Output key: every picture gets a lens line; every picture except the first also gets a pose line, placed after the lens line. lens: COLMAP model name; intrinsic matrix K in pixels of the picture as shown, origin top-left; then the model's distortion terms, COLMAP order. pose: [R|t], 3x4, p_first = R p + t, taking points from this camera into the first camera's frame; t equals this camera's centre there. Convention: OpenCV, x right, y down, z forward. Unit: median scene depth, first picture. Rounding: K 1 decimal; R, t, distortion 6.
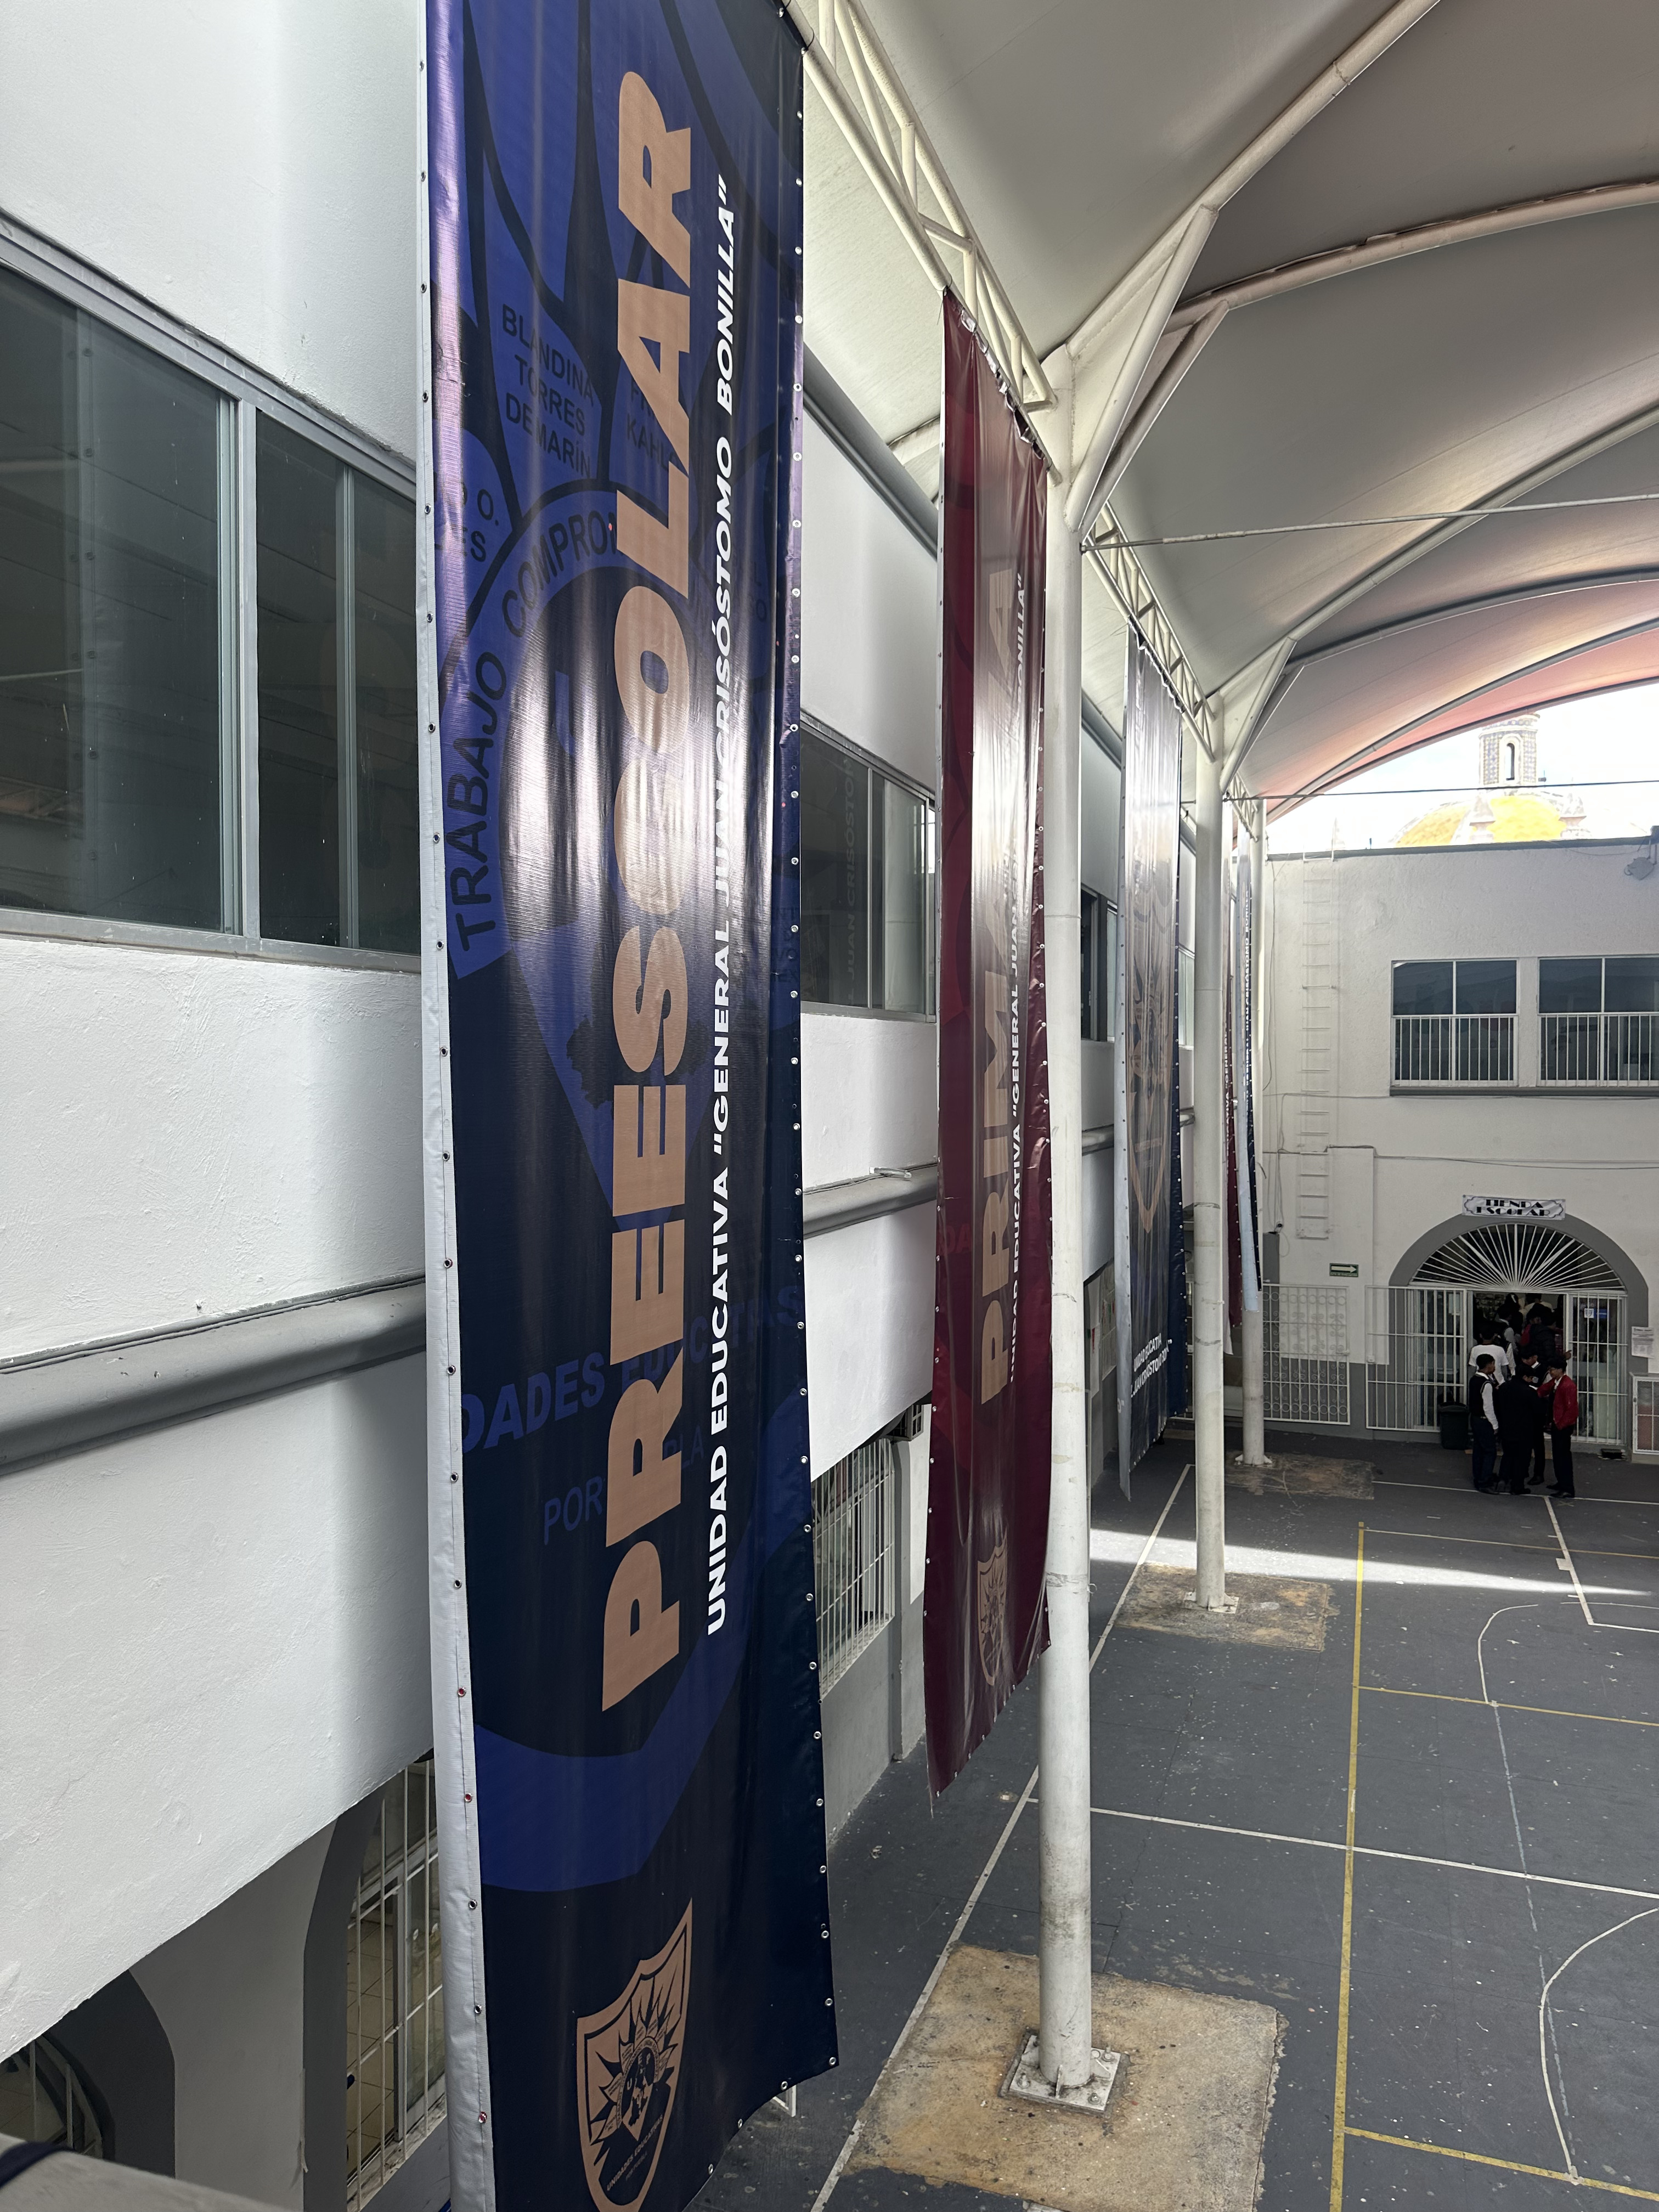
lens RADIAL K [[1583.1, 0, 830.4], [0, 1583.1, 1084.9], [0, 0, 1]] dist [0.007826, -0.006789]
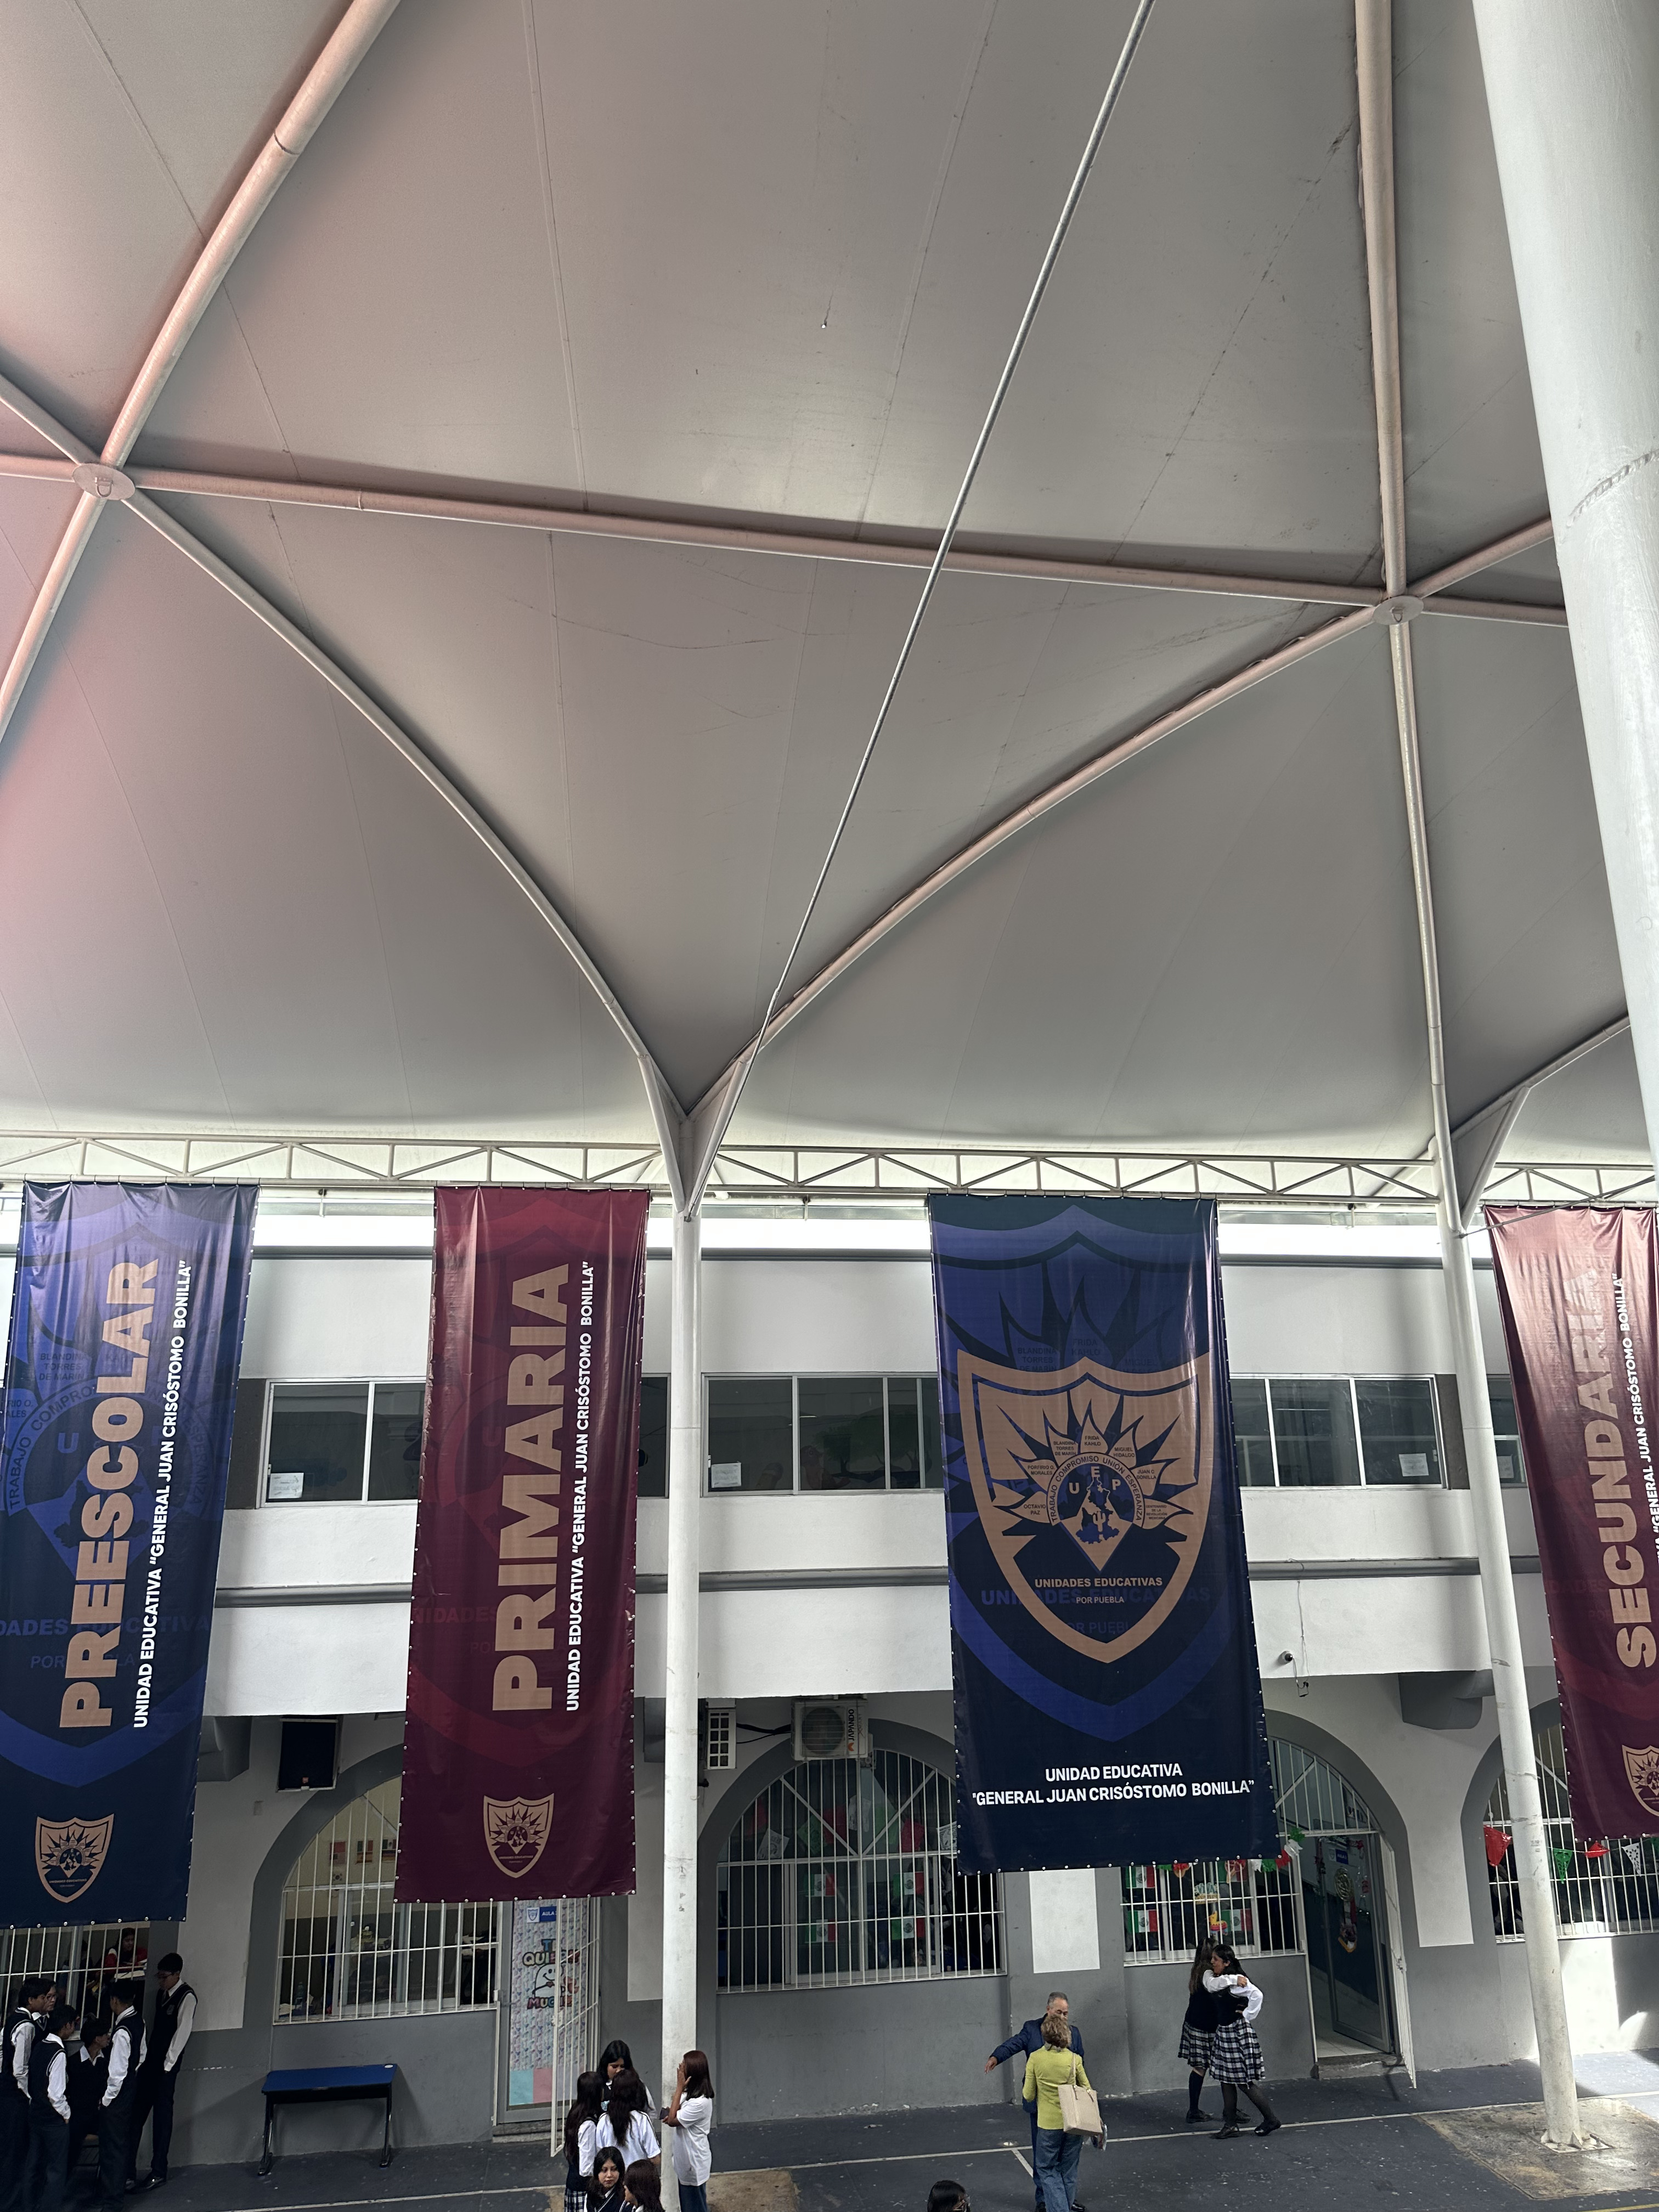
lens RADIAL K [[1583.1, 0, 823.9], [0, 1583.1, 1116.4], [0, 0, 1]] dist [0.007826, -0.006789]
pose [[0.486553, -0.225772, -0.843974, 3.565501], [0.005956, 0.966867, -0.255213, -0.003784], [0.873631, 0.119148, 0.471777, 0.605078]]
